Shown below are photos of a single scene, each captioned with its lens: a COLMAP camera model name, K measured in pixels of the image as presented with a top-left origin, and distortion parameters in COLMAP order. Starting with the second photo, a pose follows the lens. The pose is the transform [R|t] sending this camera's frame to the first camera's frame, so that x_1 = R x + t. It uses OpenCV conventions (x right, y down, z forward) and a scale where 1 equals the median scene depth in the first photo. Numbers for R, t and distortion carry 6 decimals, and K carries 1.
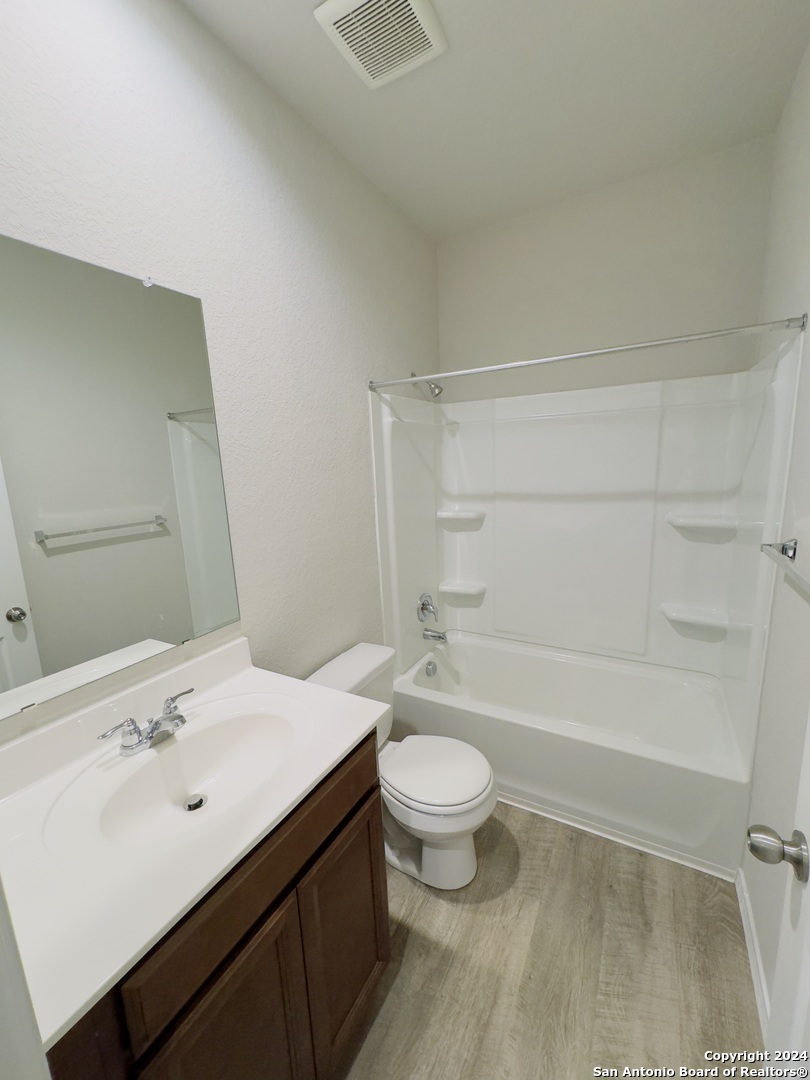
lens RADIAL K [[427.8, 0, 405.5], [0, 427.8, 540.1], [0, 0, 1]] dist [-0.003168, 0.000888]
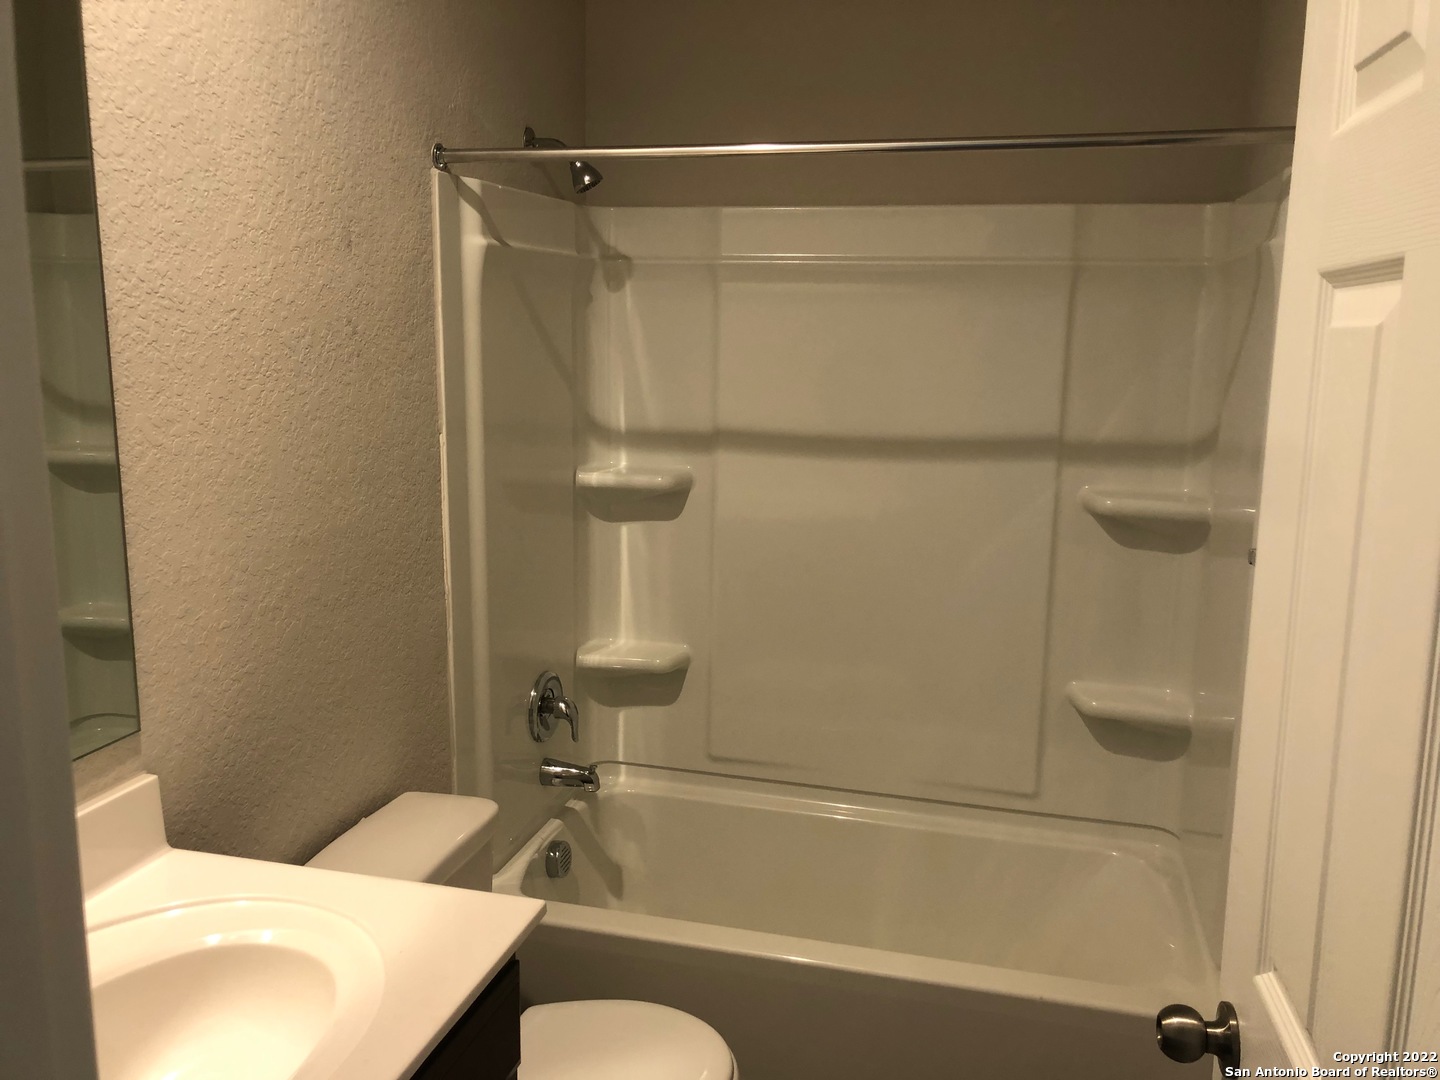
lens RADIAL K [[1149.1, 0, 720.0], [0, 1149.1, 536.7], [0, 0, 1]] dist [0.045225, -0.058657]
pose [[0.965628, 0.010866, 0.259702, -0.089475], [-0.008428, 0.999909, -0.010501, 0.007503], [-0.259792, 0.007951, 0.965632, -0.107231]]
